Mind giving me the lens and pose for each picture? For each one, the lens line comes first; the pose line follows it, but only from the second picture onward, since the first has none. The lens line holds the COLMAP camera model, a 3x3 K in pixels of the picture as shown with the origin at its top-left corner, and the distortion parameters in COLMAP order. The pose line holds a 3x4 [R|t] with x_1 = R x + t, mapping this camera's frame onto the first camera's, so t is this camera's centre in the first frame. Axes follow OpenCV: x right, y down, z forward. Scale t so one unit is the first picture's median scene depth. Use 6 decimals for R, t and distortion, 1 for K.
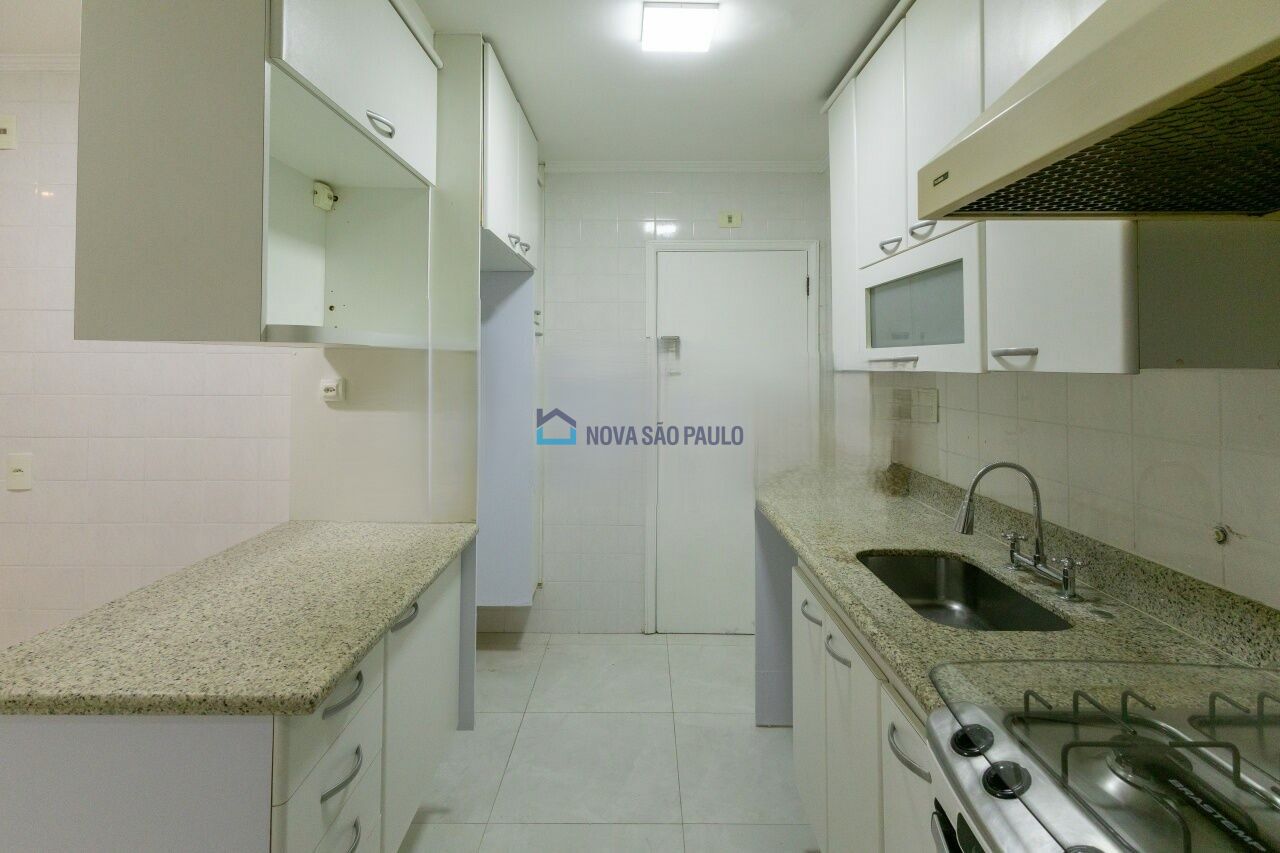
lens RADIAL K [[603.3, 0, 602.0], [0, 603.3, 340.3], [0, 0, 1]] dist [0.001560, 0.001659]
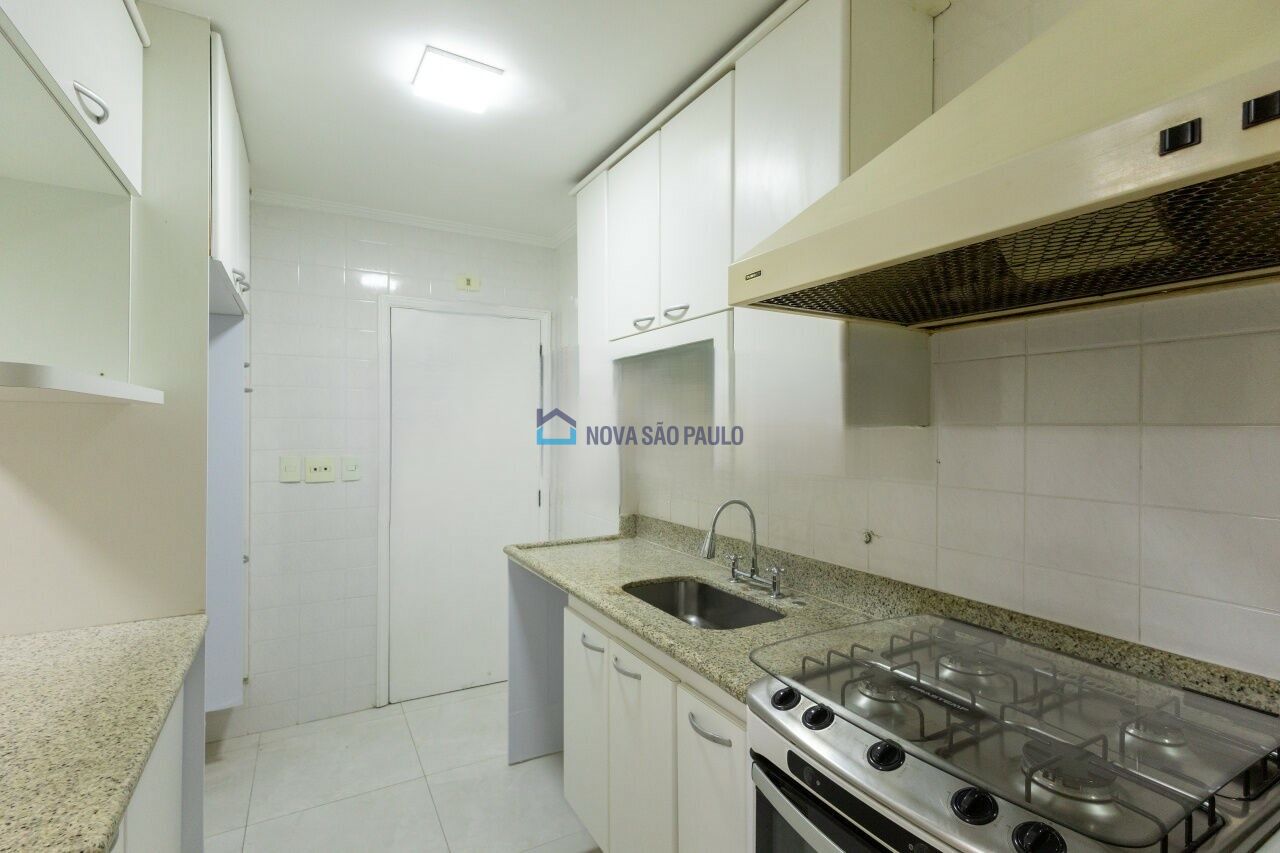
lens RADIAL K [[603.3, 0, 598.9], [0, 603.3, 417.9], [0, 0, 1]] dist [0.001560, 0.001659]
pose [[0.872276, 0.011460, 0.488880, -0.207900], [-0.022425, 0.999611, 0.016578, 0.011443], [-0.488500, -0.025424, 0.872193, 0.021867]]
